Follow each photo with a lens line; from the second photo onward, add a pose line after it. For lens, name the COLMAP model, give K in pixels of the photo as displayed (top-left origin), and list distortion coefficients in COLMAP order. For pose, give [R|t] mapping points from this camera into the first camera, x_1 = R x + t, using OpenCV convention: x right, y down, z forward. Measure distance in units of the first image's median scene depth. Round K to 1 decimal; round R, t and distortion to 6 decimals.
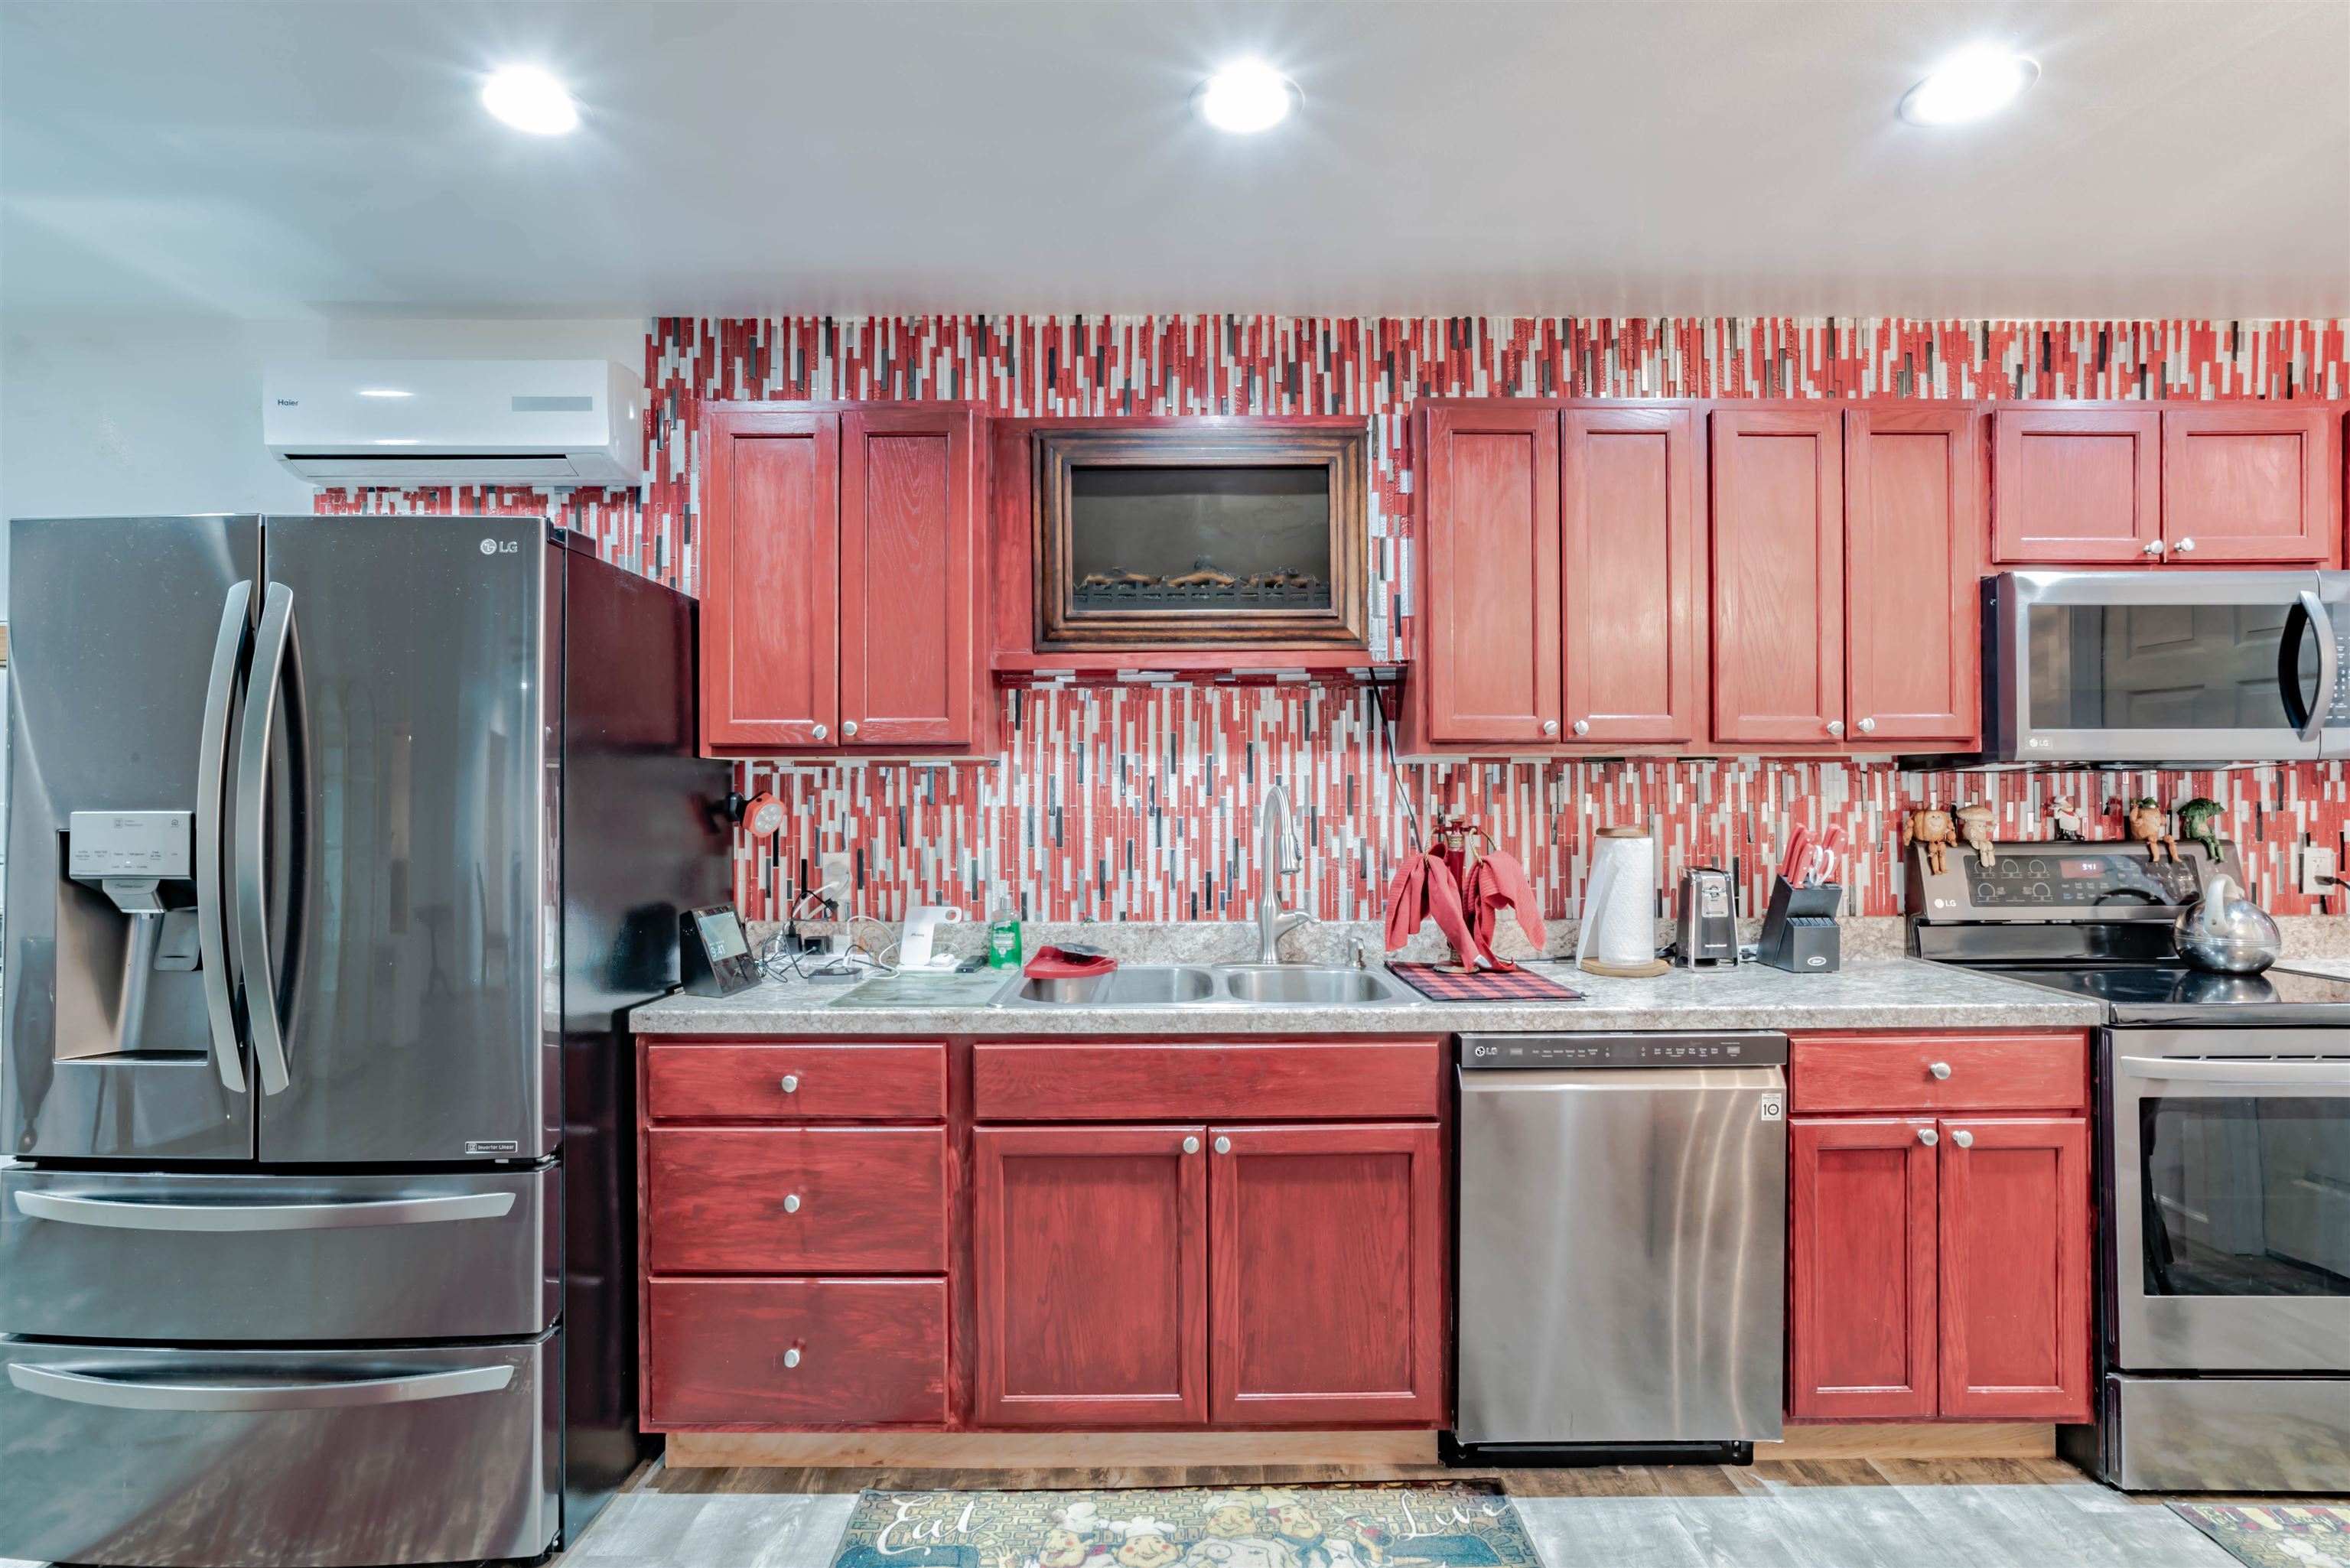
lens RADIAL K [[1192.5, 0, 1172.8], [0, 1192.5, 781.0], [0, 0, 1]] dist [-0.043536, 0.019297]
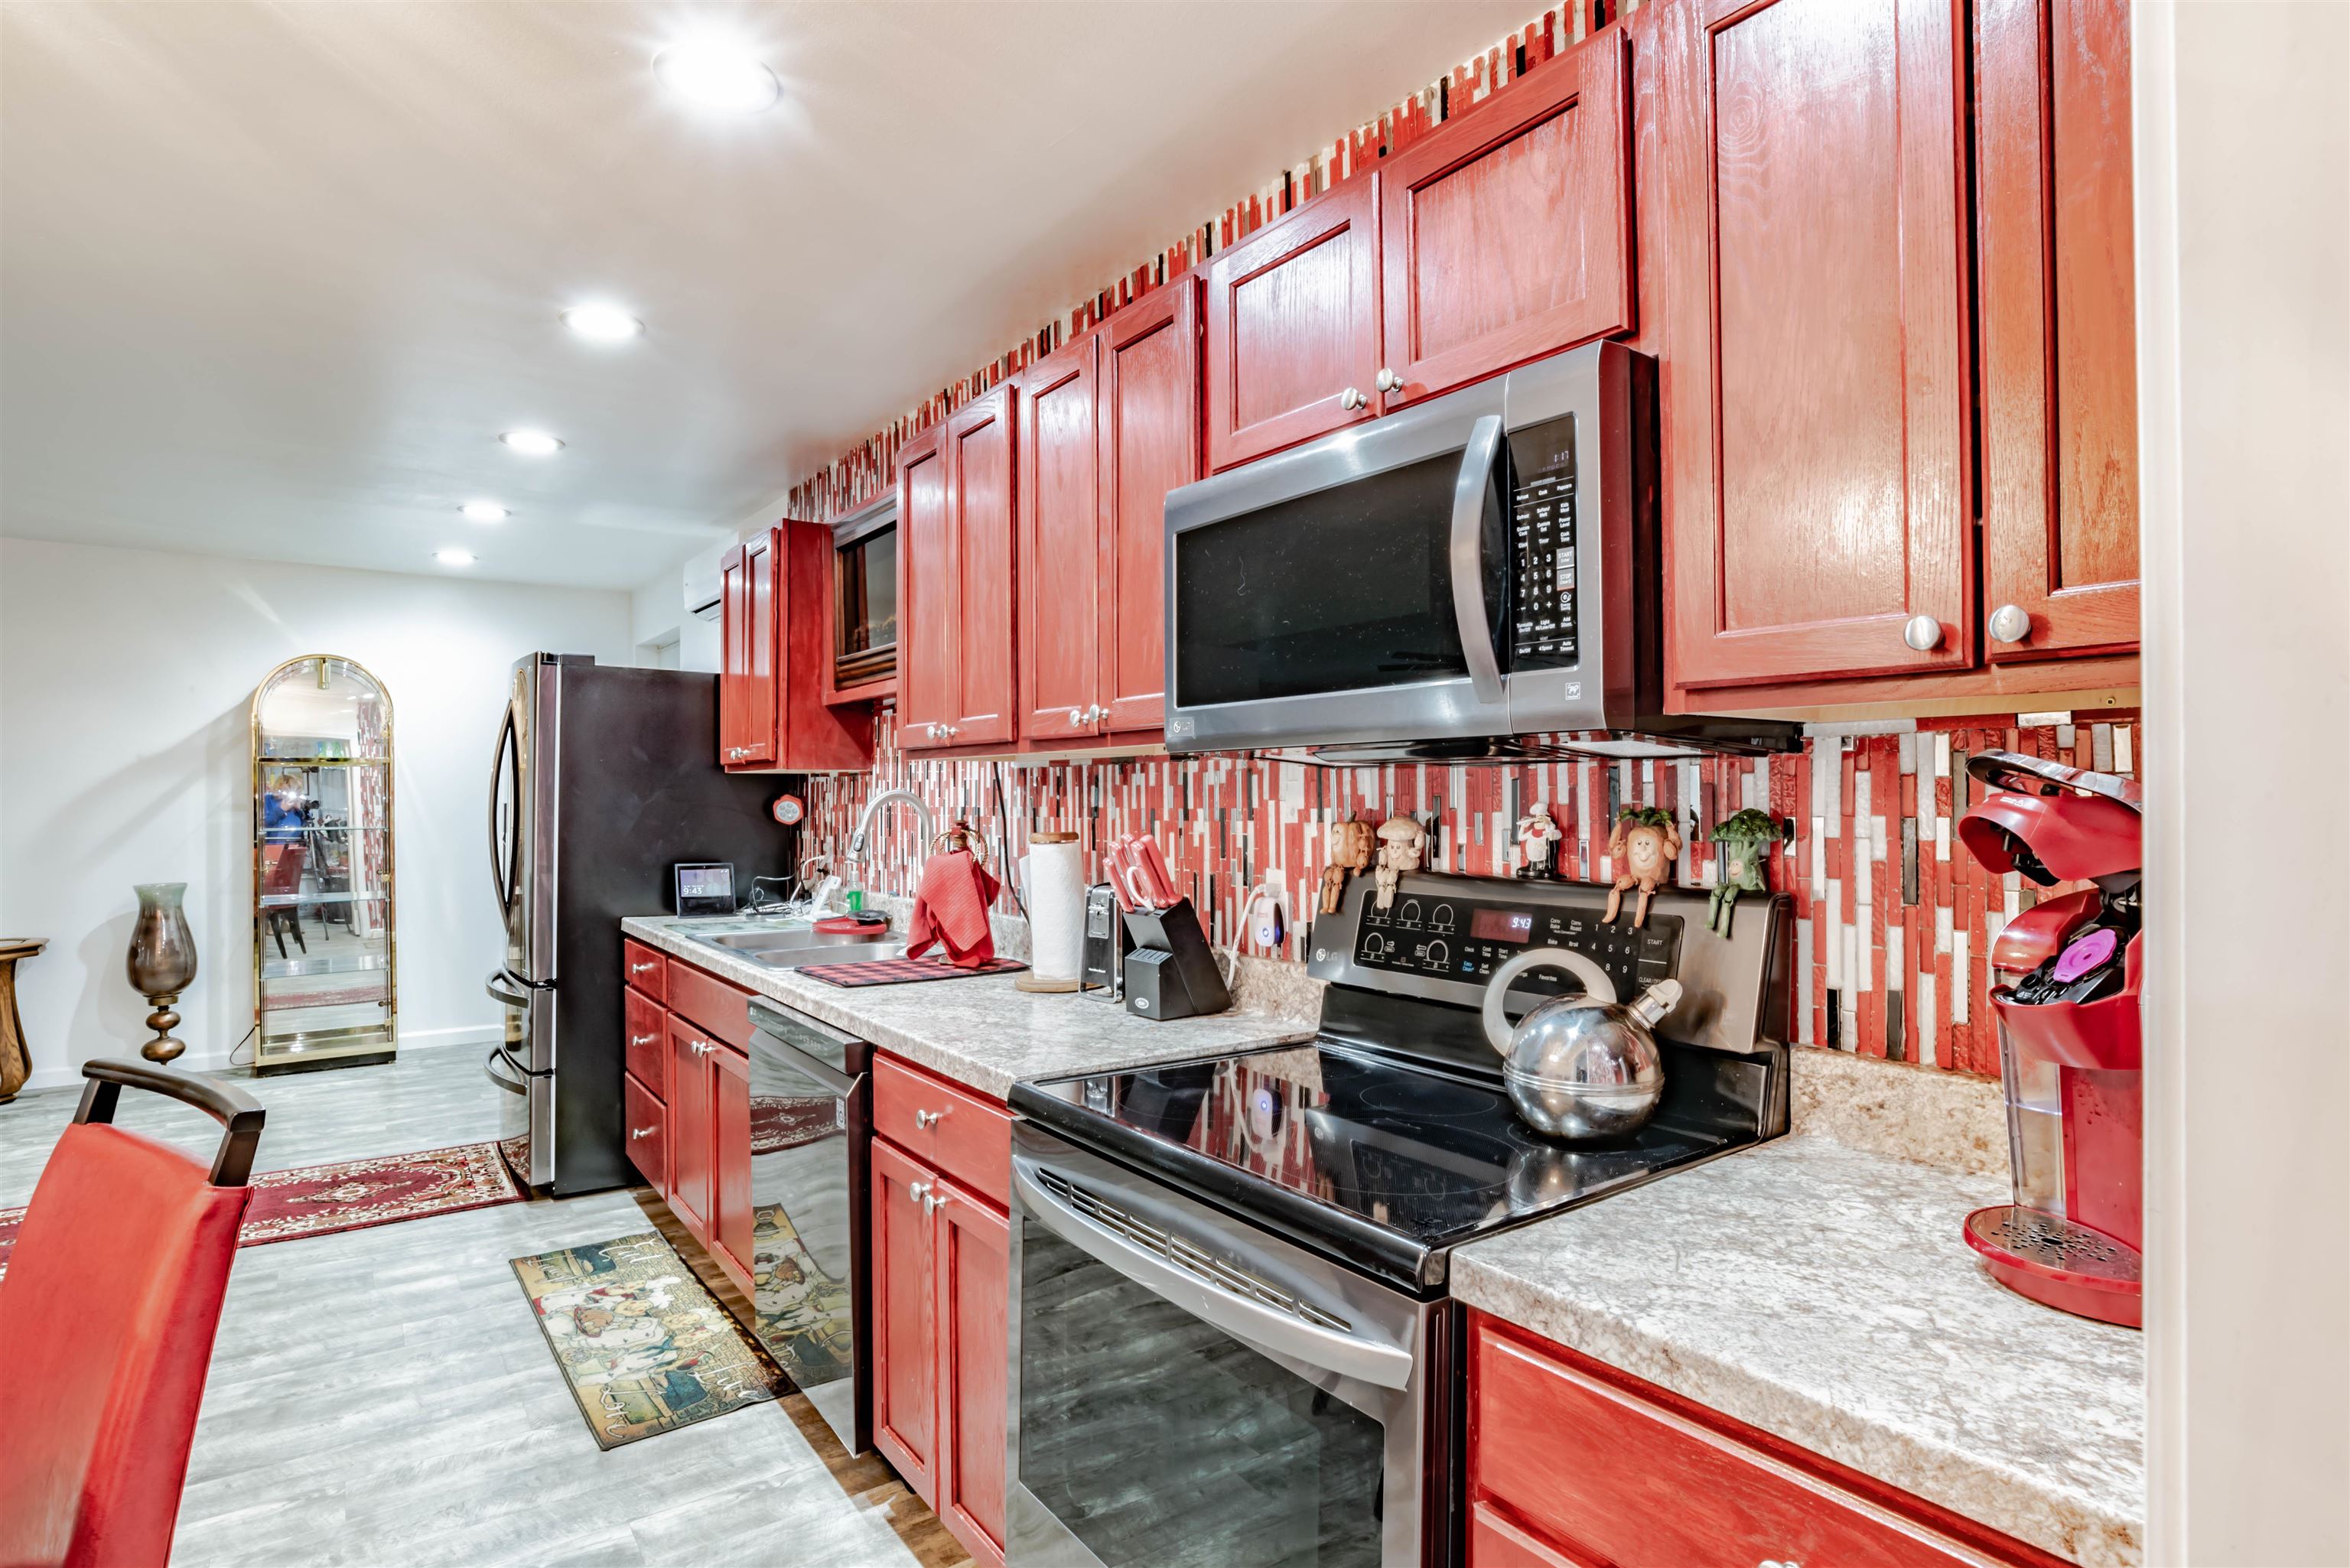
lens RADIAL K [[1192.5, 0, 1185.5], [0, 1192.5, 785.6], [0, 0, 1]] dist [-0.043536, 0.019297]
pose [[0.594190, -0.003671, -0.804316, 1.148816], [0.004254, 0.999990, -0.001422, 0.003531], [0.804313, -0.002577, 0.594200, 0.496189]]
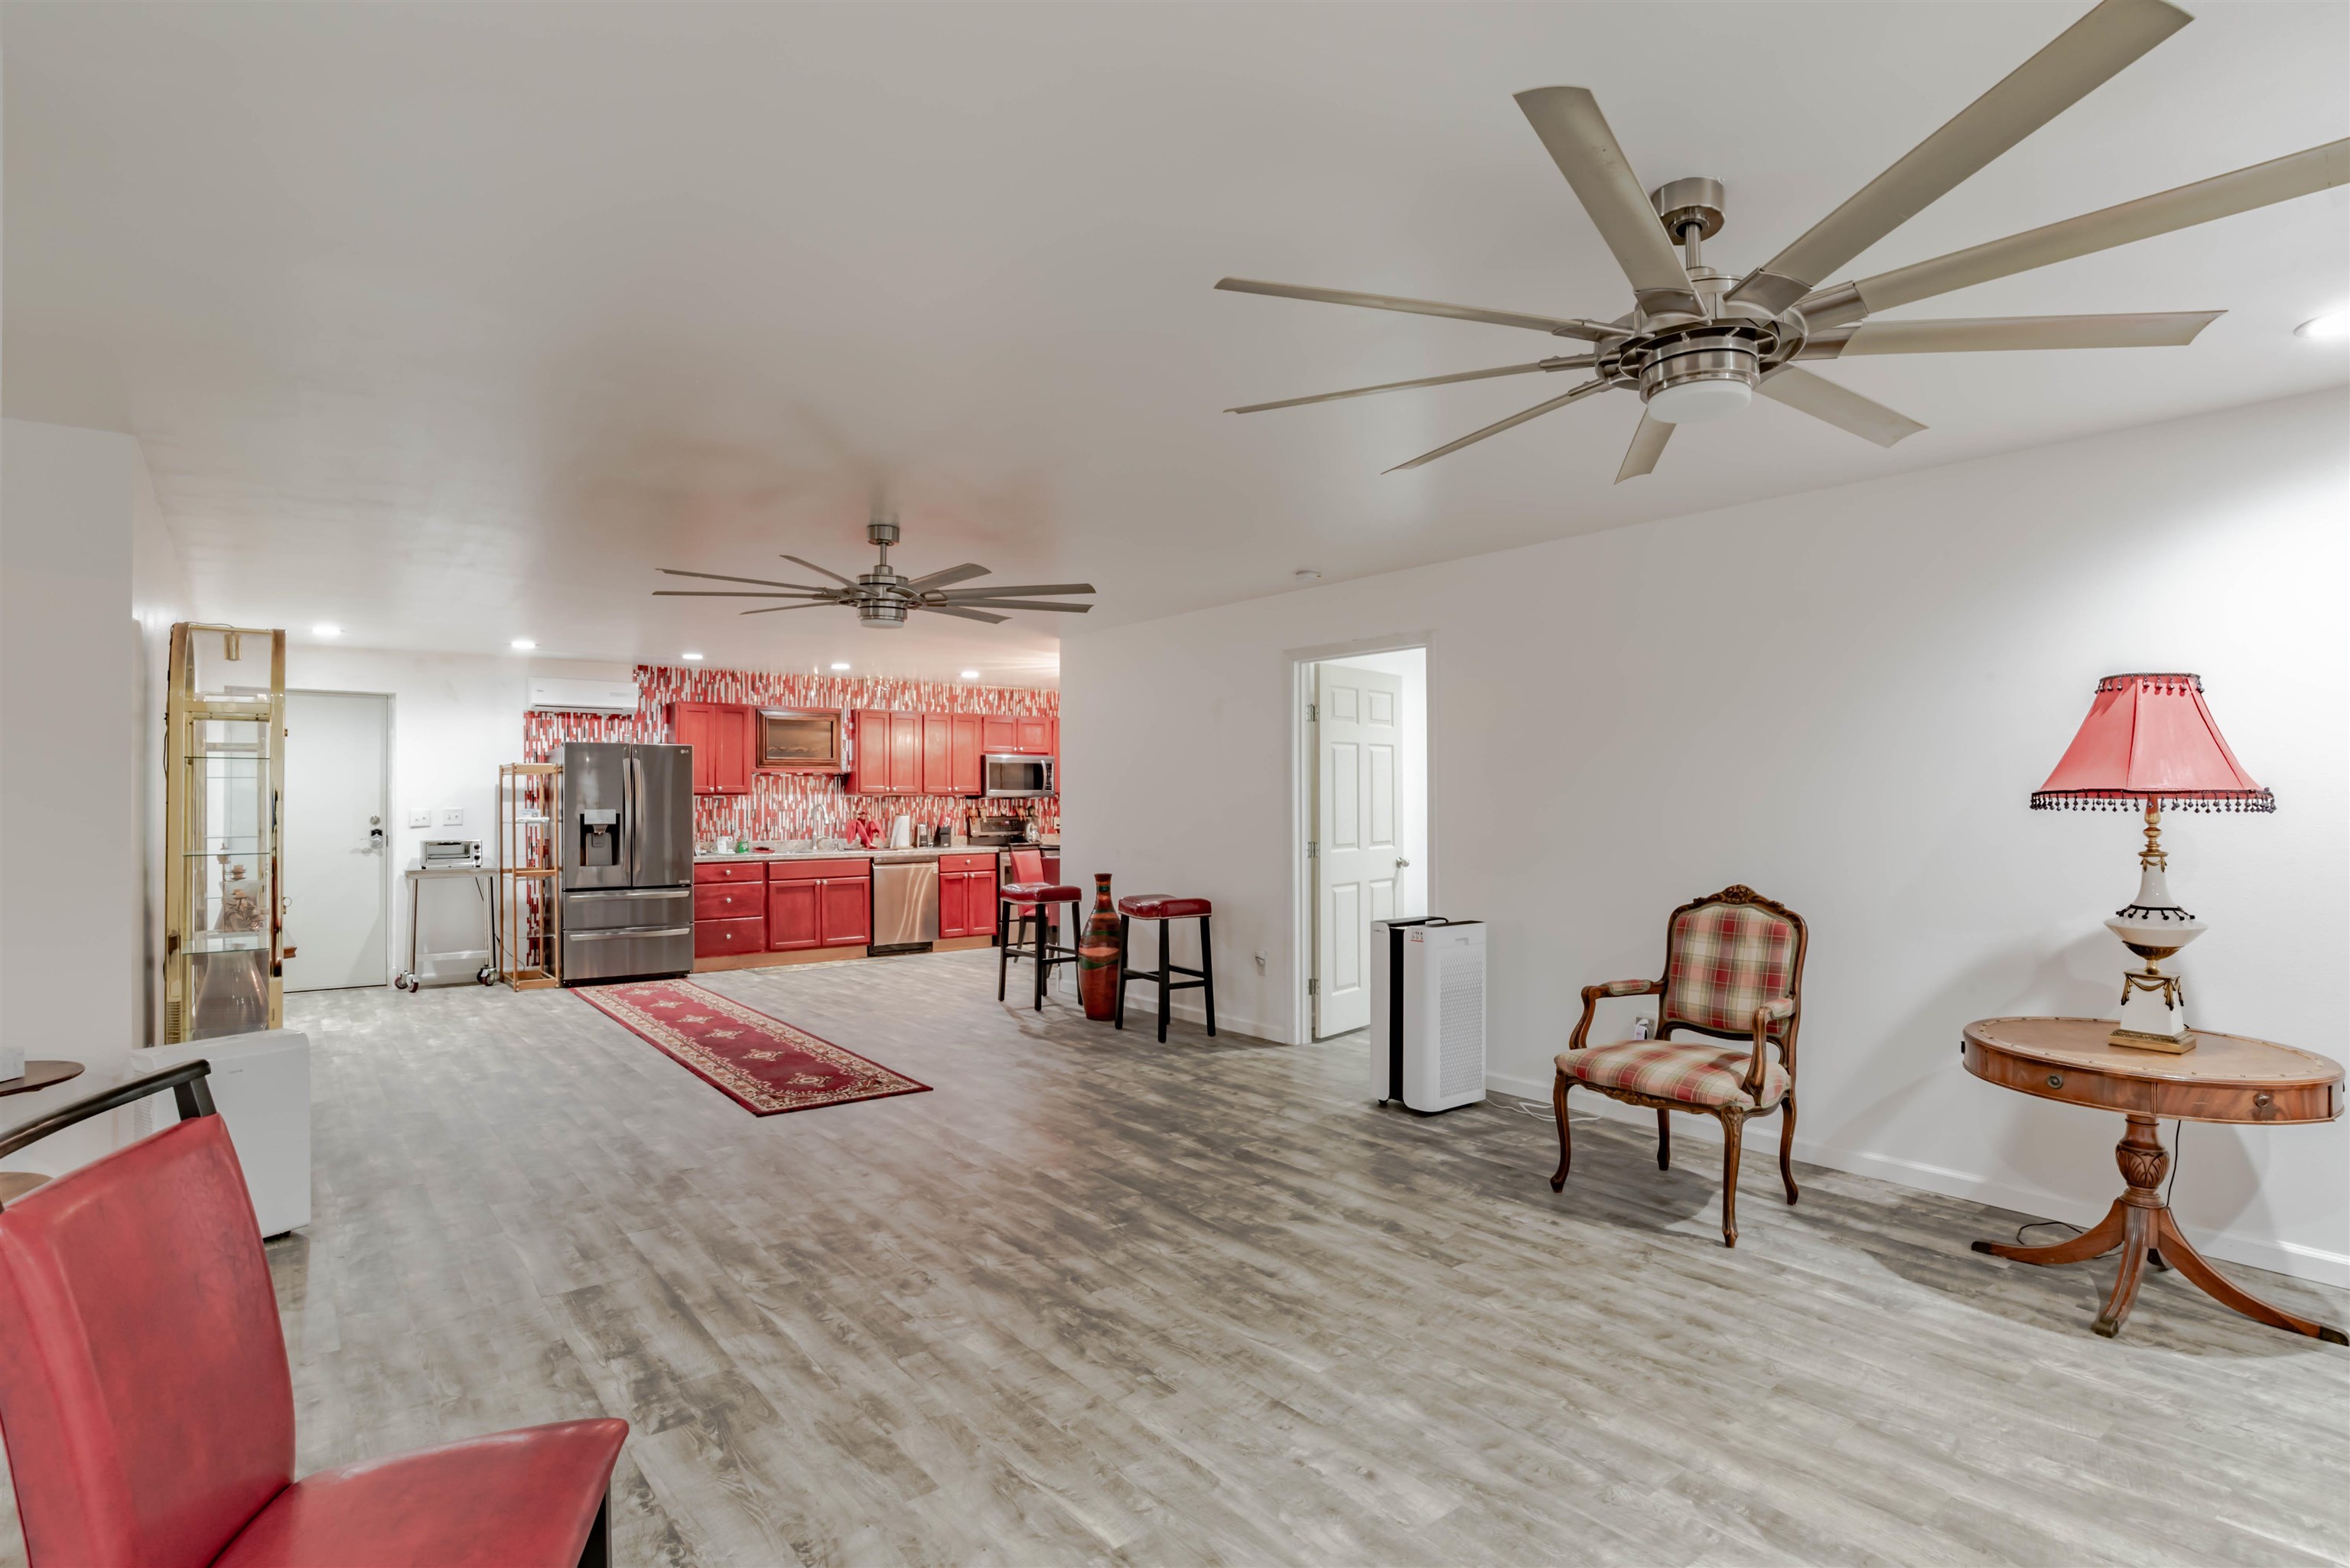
lens RADIAL K [[1192.5, 0, 1189.6], [0, 1192.5, 786.8], [0, 0, 1]] dist [-0.043536, 0.019297]
pose [[0.779915, 0.005377, 0.625862, -1.333922], [0.000424, 0.999958, -0.009120, -0.012716], [-0.625885, 0.007378, 0.779880, -2.658703]]
